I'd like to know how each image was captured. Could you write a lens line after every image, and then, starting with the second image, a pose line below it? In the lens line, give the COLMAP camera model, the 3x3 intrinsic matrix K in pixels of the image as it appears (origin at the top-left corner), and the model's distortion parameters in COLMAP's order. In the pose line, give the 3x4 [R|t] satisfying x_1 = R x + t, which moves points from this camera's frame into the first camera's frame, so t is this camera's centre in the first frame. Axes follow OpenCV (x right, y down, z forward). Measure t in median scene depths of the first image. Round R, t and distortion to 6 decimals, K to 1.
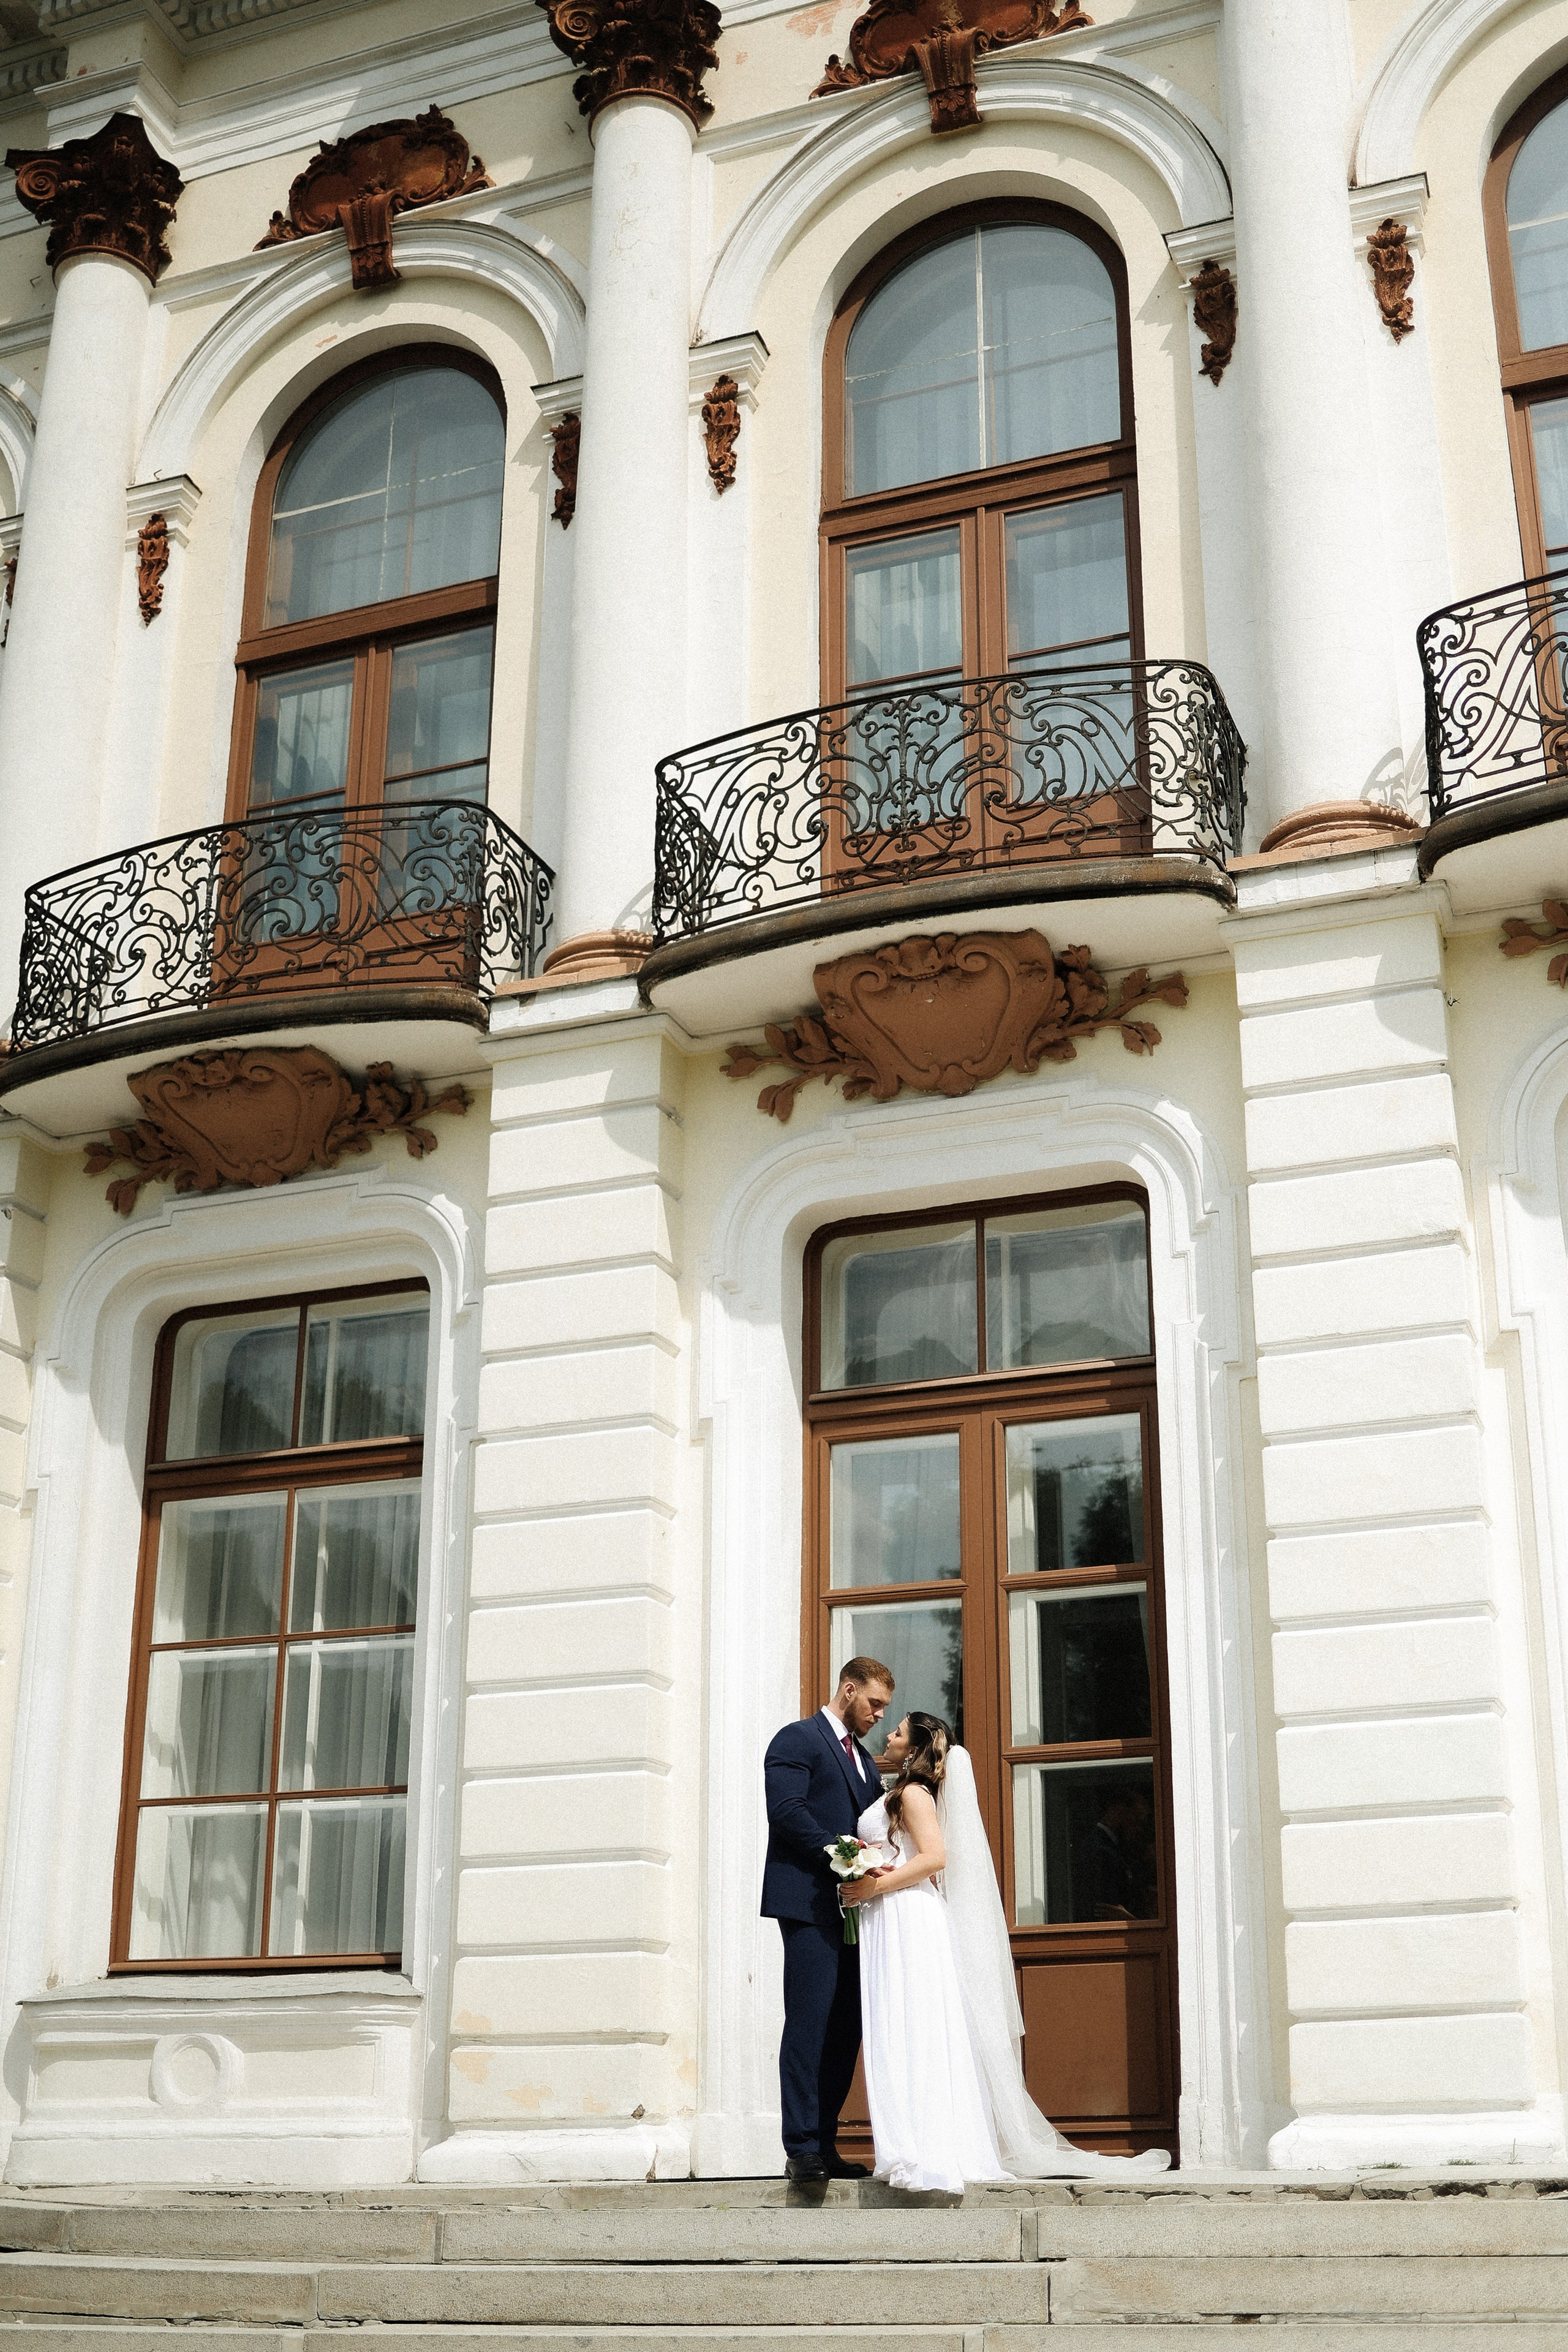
lens RADIAL K [[2510.7, 0, 980.7], [0, 2510.7, 1368.5], [0, 0, 1]] dist [-0.074633, 0.008883]
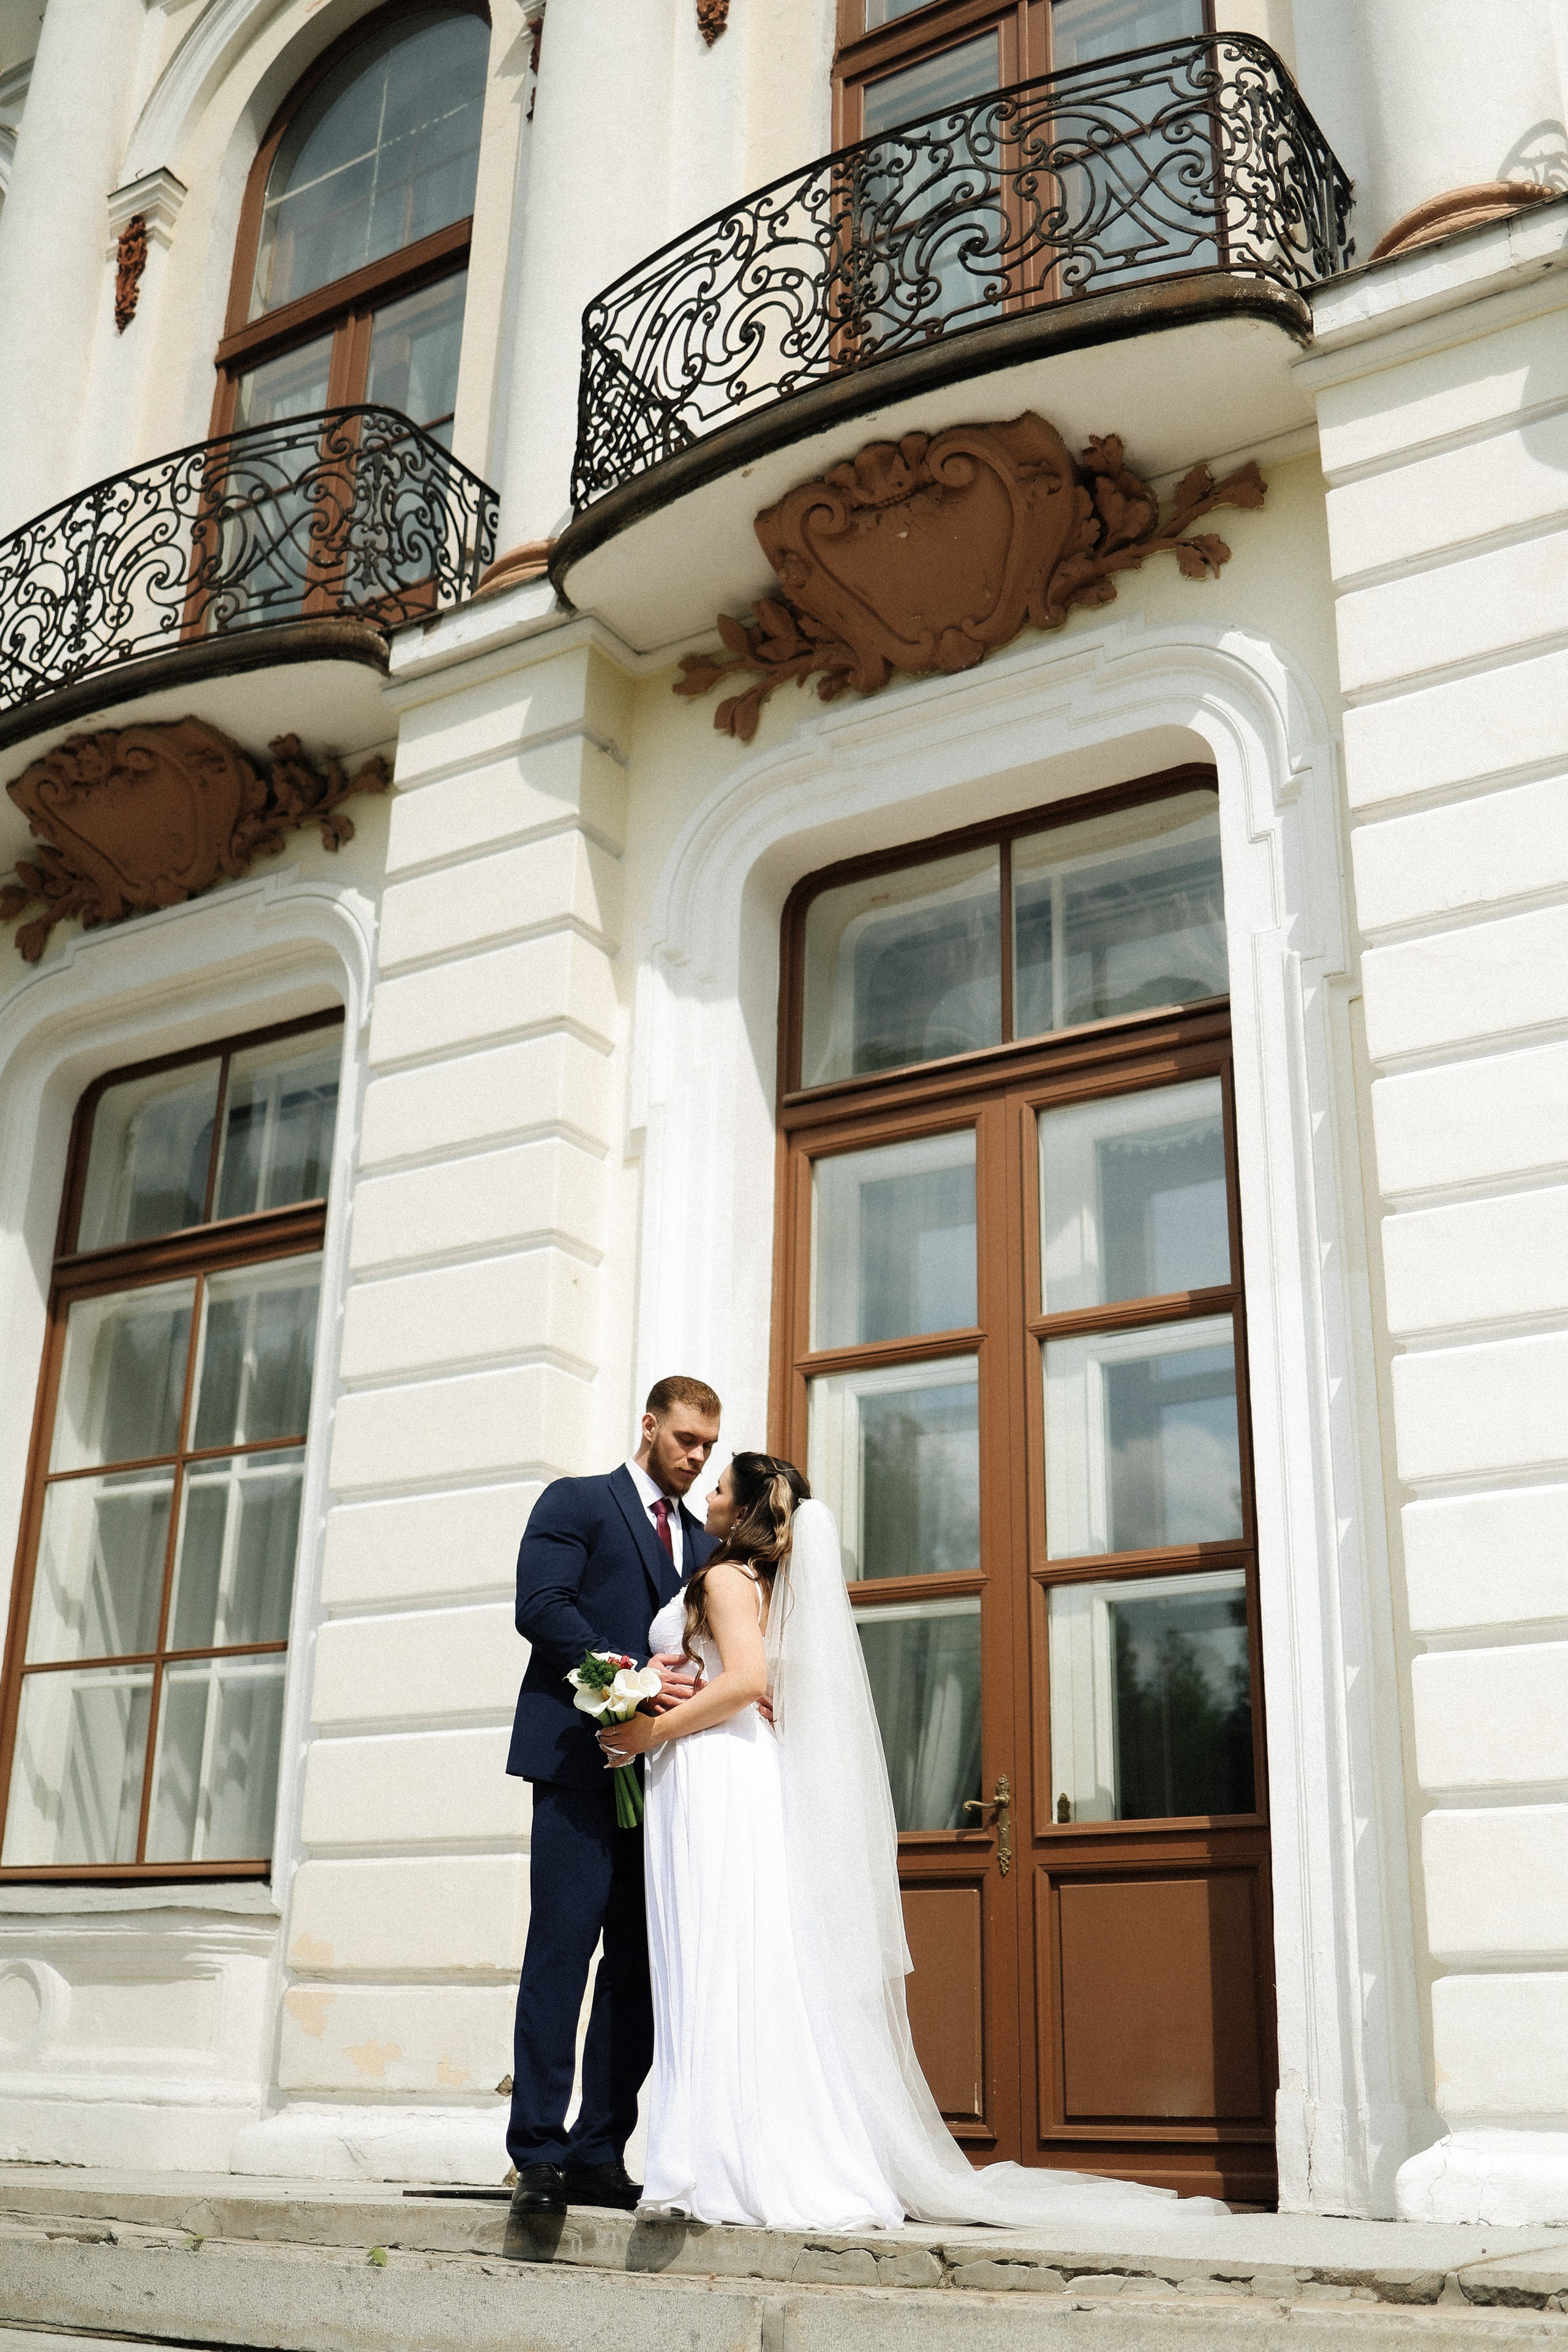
lens RADIAL K [[2406.9, 0, 800.1], [0, 2406.9, 1179.5], [0, 0, 1]] dist [-0.069124, 0.034588]
pose [[0.968796, -0.052367, -0.242263, 0.105161], [0.034553, 0.996416, -0.077209, 0.089249], [0.245438, 0.066429, 0.967133, 0.319001]]
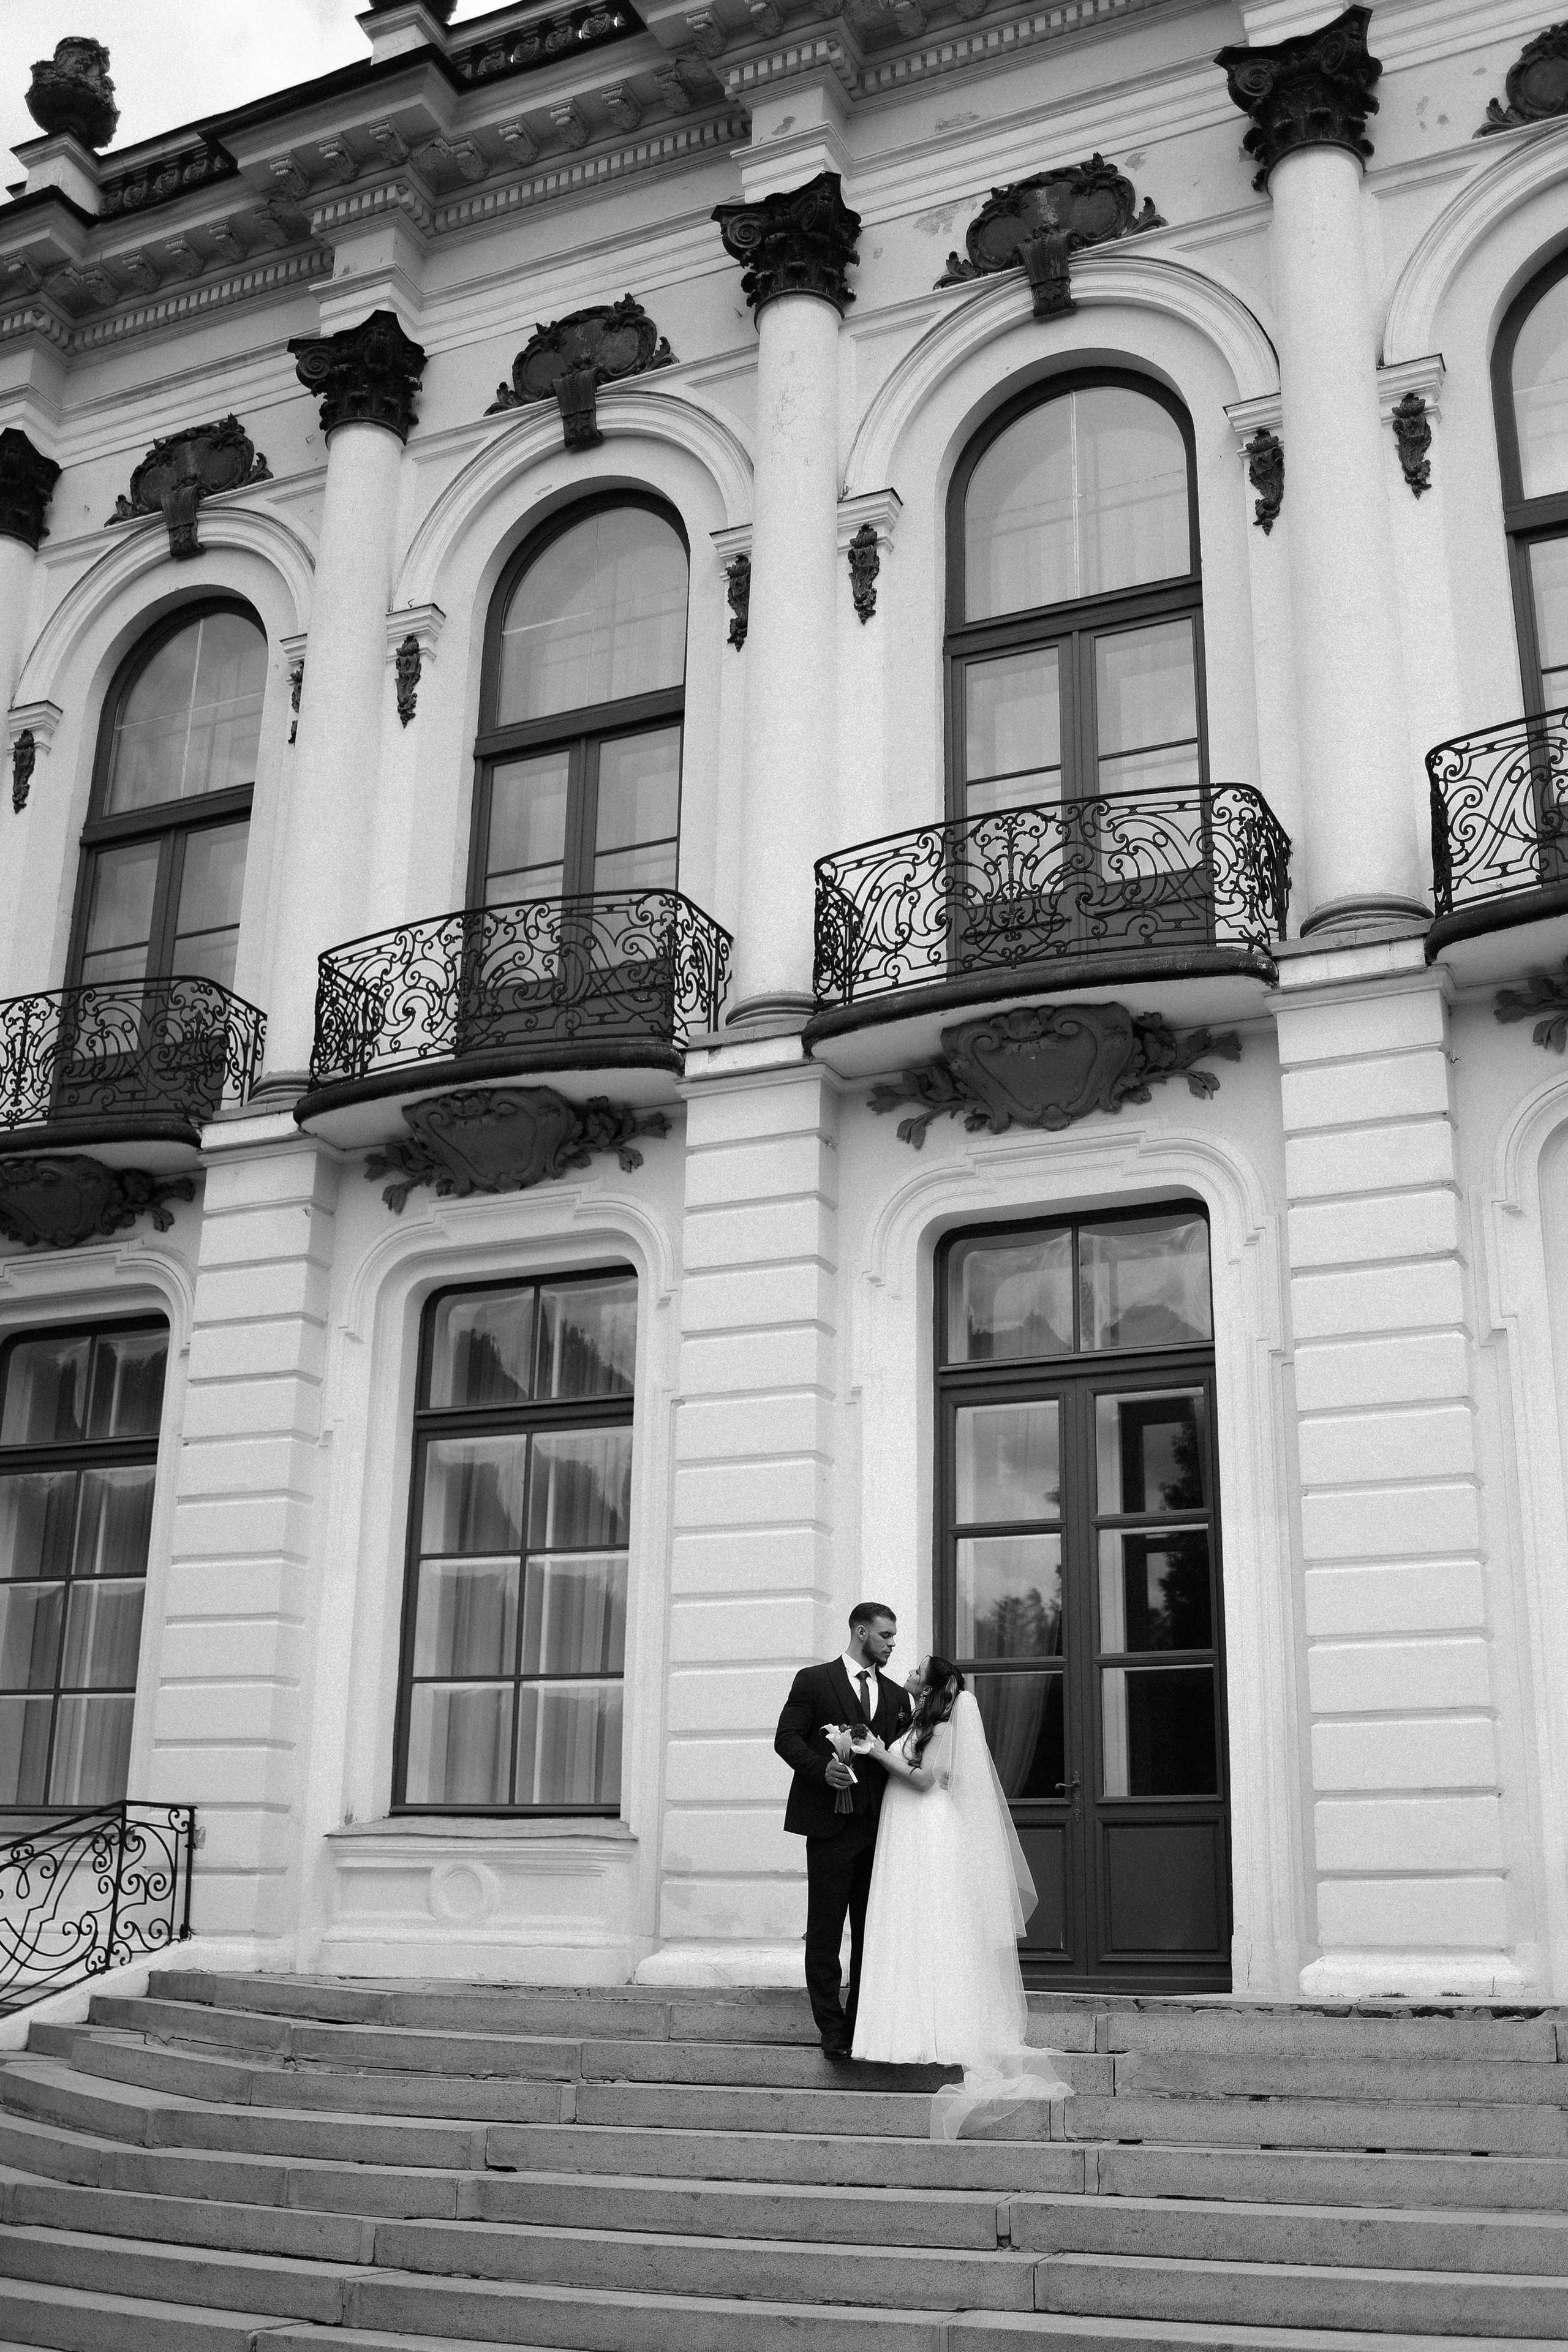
lens RADIAL K [[2417.5, 0, 779.7], [0, 2417.5, 1178.7], [0, 0, 1]] dist [-0.099454, 0.106184]
pose [[0.990606, -0.002503, -0.136723, 0.018455], [0.000029, 0.999836, -0.018090, -0.061806], [0.136746, 0.017916, 0.990444, -0.207397]]
